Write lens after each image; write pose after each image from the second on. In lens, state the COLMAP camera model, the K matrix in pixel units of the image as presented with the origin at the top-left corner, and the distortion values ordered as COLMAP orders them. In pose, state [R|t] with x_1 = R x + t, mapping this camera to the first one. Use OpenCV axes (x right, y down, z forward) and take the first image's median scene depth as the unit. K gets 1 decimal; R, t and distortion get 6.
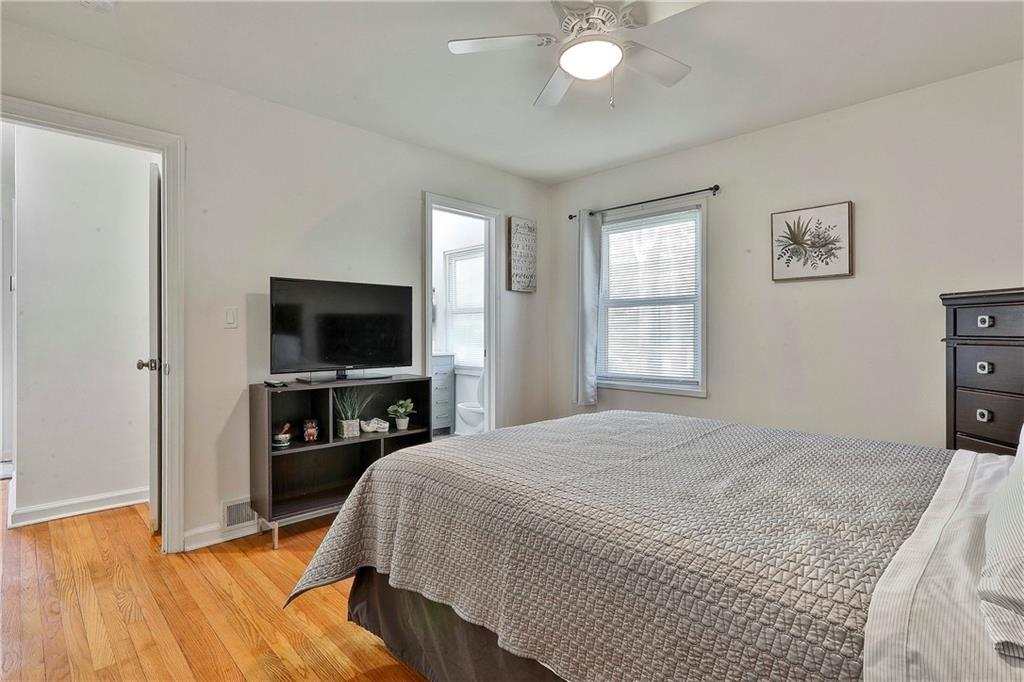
lens RADIAL K [[496.1, 0, 514.0], [0, 496.1, 335.2], [0, 0, 1]] dist [-0.001638, -0.000377]
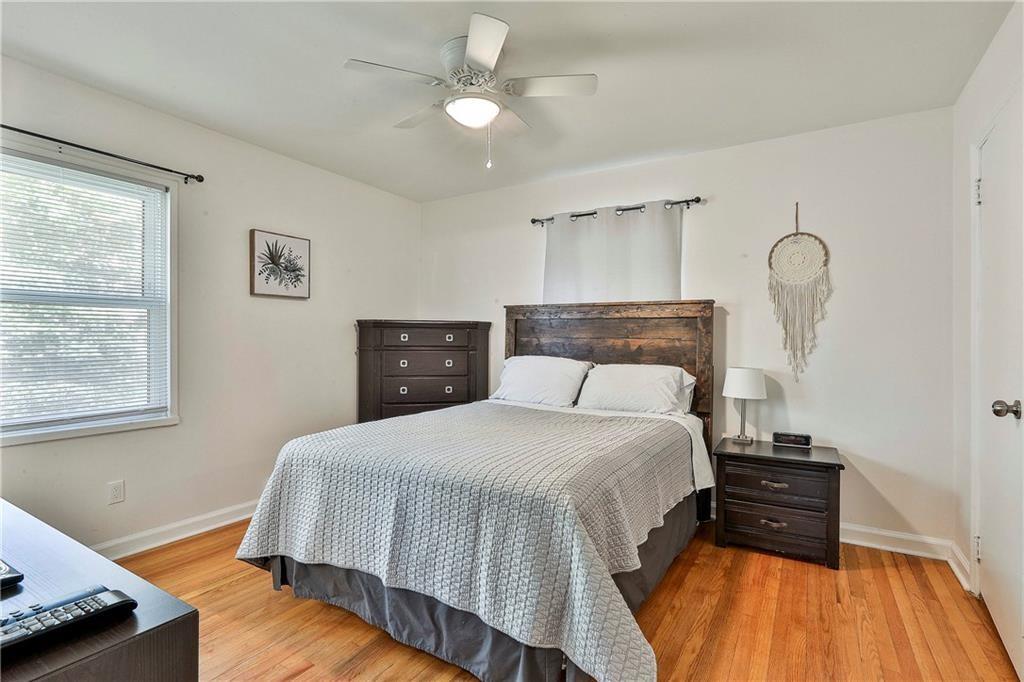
lens RADIAL K [[496.1, 0, 514.0], [0, 496.1, 335.2], [0, 0, 1]] dist [-0.001638, -0.000377]
pose [[-0.246810, 0.011832, 0.968992, -0.628200], [0.007758, 0.999918, -0.010234, -0.010384], [-0.969033, 0.004991, -0.246882, 0.754249]]
